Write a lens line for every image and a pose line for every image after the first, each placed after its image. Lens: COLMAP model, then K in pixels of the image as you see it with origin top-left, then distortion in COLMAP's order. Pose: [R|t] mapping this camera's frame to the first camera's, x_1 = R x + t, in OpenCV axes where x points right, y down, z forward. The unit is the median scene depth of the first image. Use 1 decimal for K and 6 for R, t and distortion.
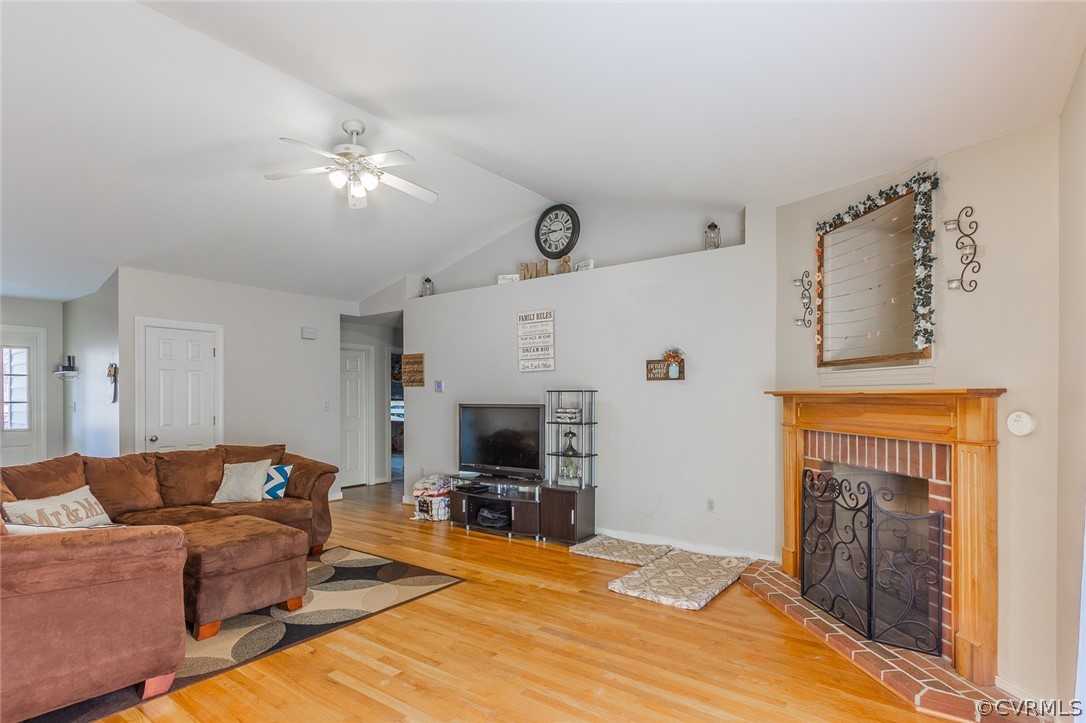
lens RADIAL K [[563.3, 0, 541.5], [0, 563.3, 370.1], [0, 0, 1]] dist [-0.001072, -0.000662]
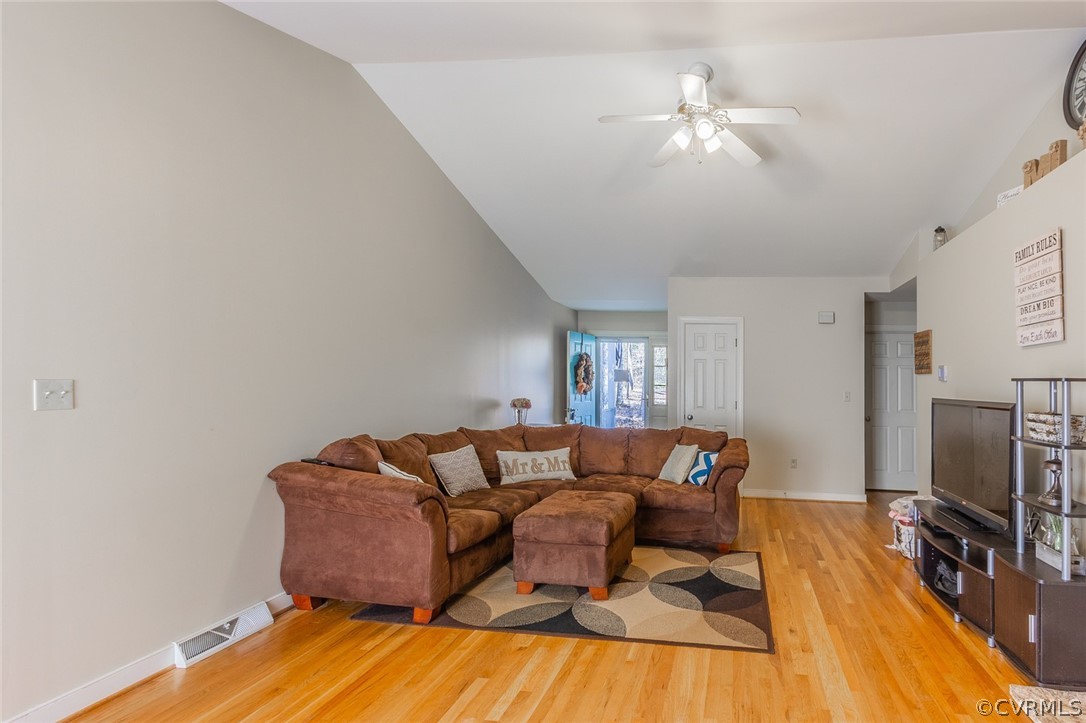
lens RADIAL K [[519.7, 0, 542.8], [0, 519.7, 362.1], [0, 0, 1]] dist [0.005292, -0.000389]
pose [[0.496404, -0.016359, -0.867938, 0.206388], [0.018145, 0.999800, -0.008466, 0.015202], [0.867902, -0.011546, 0.496601, 0.327522]]
